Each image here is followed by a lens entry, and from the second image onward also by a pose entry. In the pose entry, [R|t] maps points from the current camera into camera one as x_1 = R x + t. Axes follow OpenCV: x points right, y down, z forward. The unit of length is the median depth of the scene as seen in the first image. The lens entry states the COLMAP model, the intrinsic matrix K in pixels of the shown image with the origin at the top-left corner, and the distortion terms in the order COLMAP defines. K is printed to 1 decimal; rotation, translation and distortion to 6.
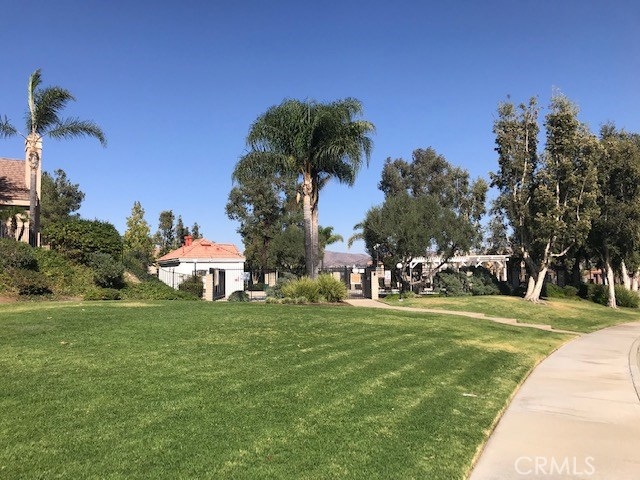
lens RADIAL K [[537.6, 0, 316.9], [0, 537.6, 245.5], [0, 0, 1]] dist [0.059199, -0.026642]
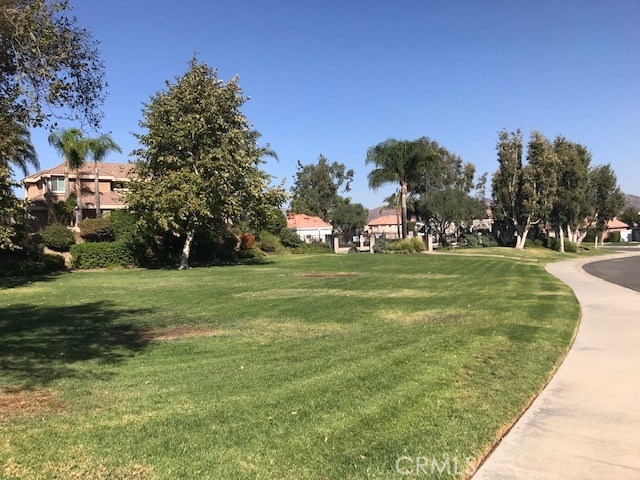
lens RADIAL K [[537.6, 0, 322.0], [0, 537.6, 237.3], [0, 0, 1]] dist [0.059199, -0.026642]
pose [[0.995556, -0.020146, 0.091996, -0.369411], [0.013949, 0.997620, 0.067519, -0.058821], [-0.093137, -0.065936, 0.993468, -0.625991]]
